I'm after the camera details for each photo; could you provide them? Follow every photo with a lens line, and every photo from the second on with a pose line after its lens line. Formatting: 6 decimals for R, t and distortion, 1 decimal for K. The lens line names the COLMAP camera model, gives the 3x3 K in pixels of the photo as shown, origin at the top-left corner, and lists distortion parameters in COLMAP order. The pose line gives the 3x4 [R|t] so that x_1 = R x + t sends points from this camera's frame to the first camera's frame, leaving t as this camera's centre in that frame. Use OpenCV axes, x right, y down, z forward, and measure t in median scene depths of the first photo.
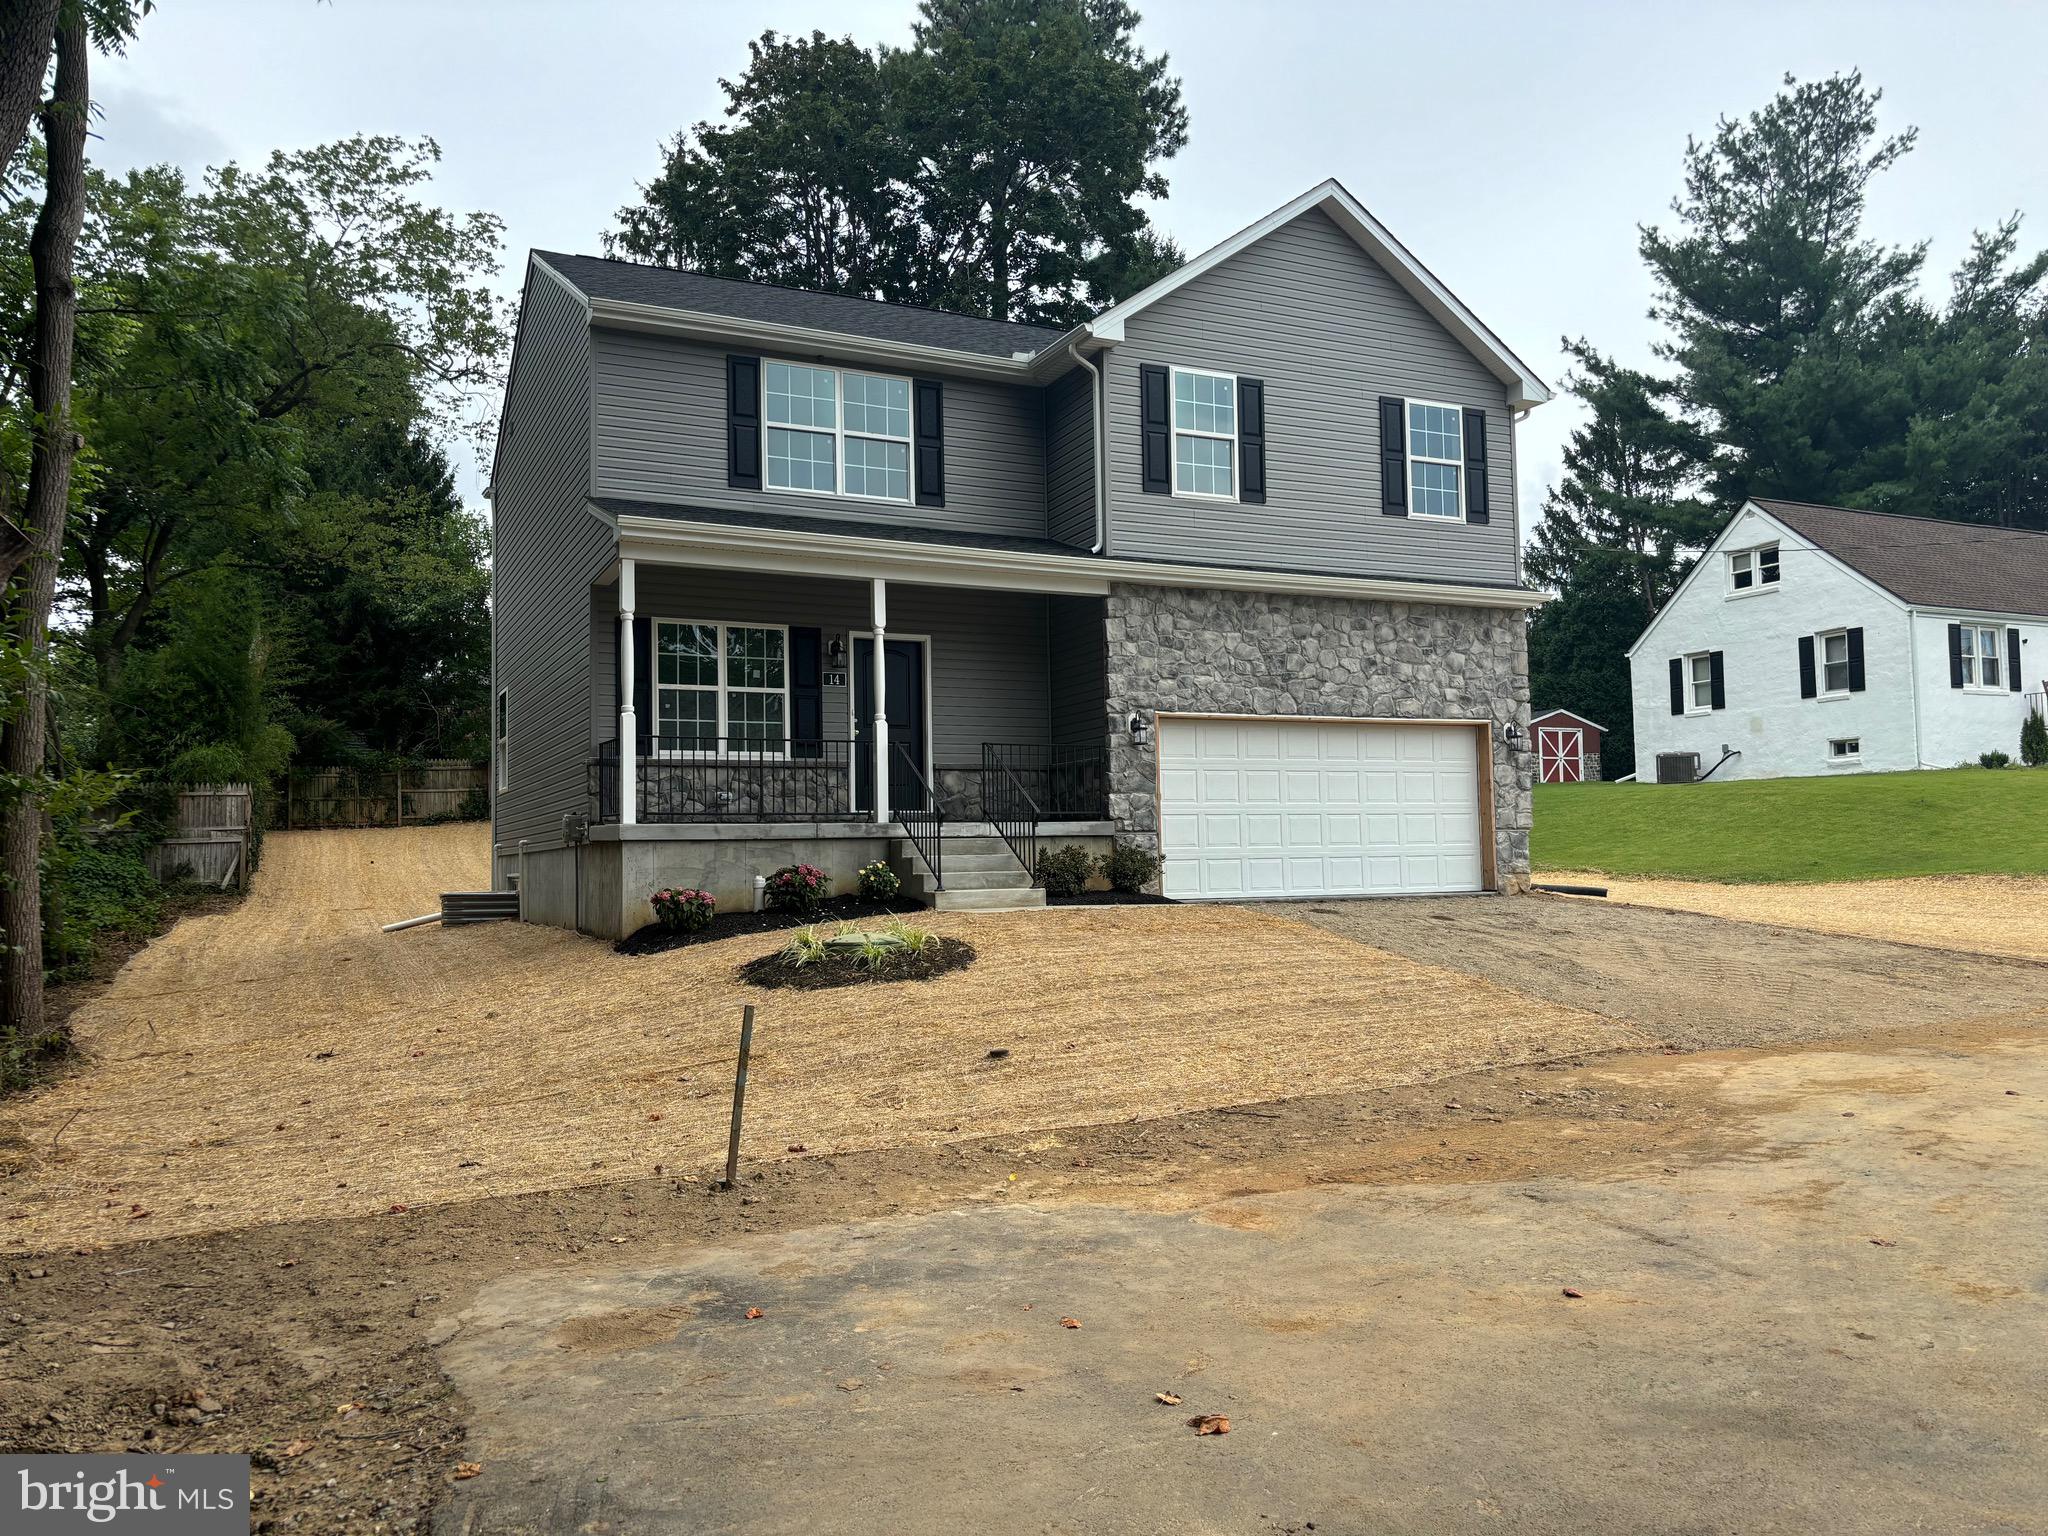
lens RADIAL K [[1518.6, 0, 1024.0], [0, 1518.6, 768.0], [0, 0, 1]] dist [0.001485, 0.000993]
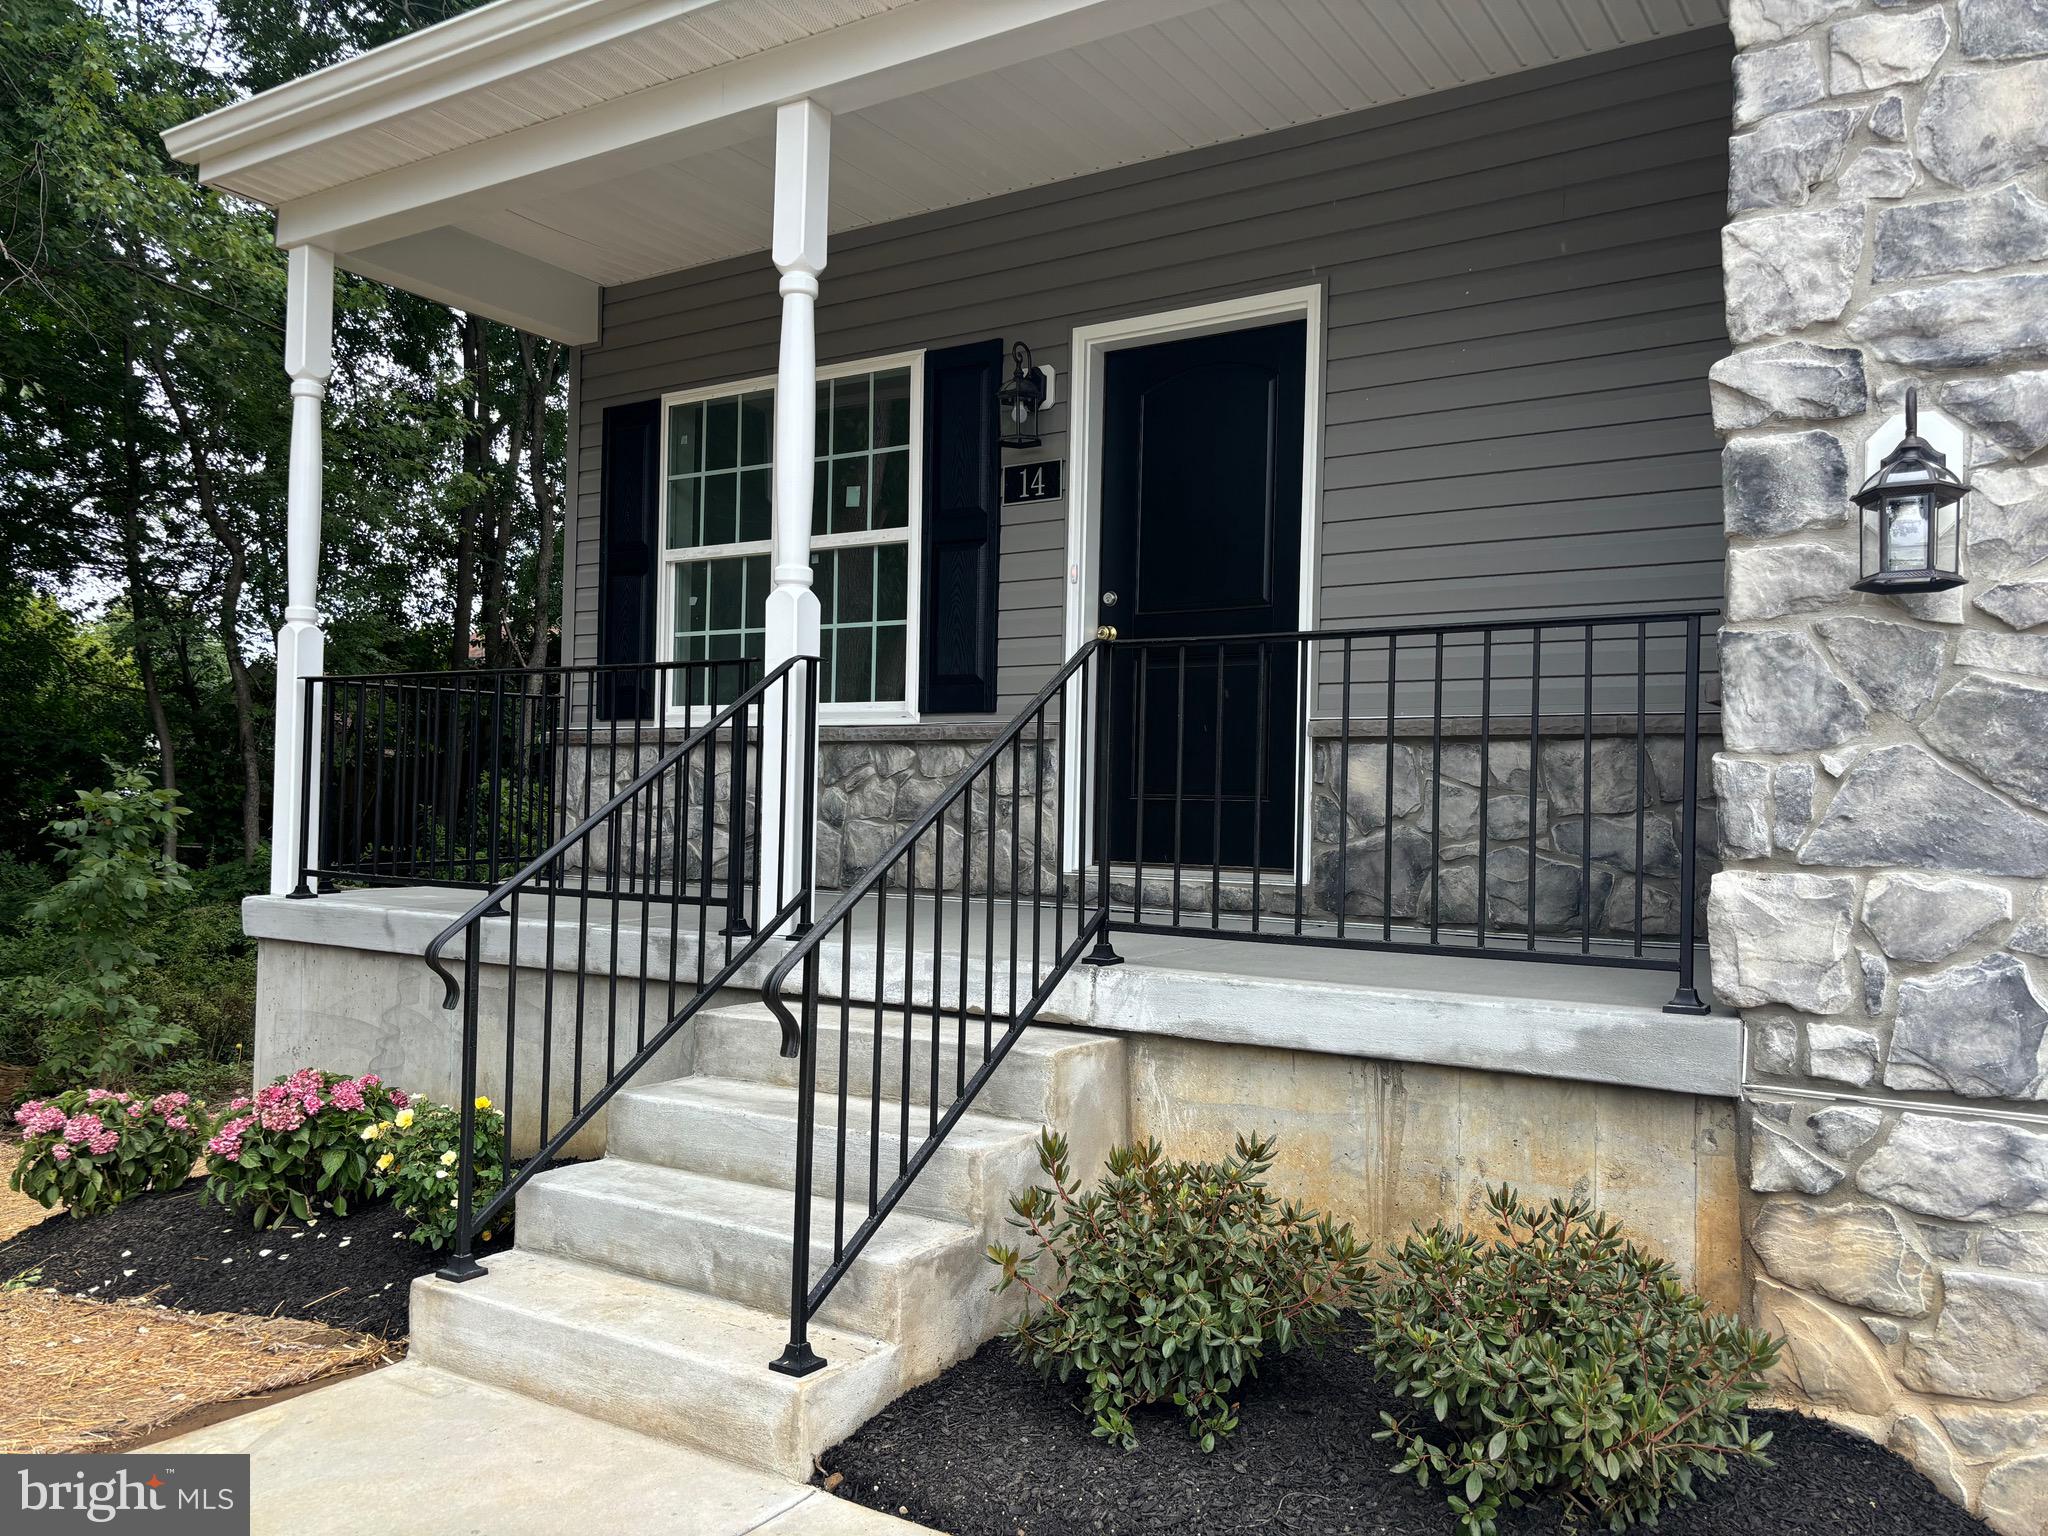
lens RADIAL K [[1518.6, 0, 1024.0], [0, 1518.6, 768.0], [0, 0, 1]] dist [0.001485, 0.000993]
pose [[0.534650, 0.005520, -0.845055, 0.166911], [0.027199, 0.999348, 0.023737, -0.002236], [0.844636, -0.035675, 0.534152, 0.825678]]
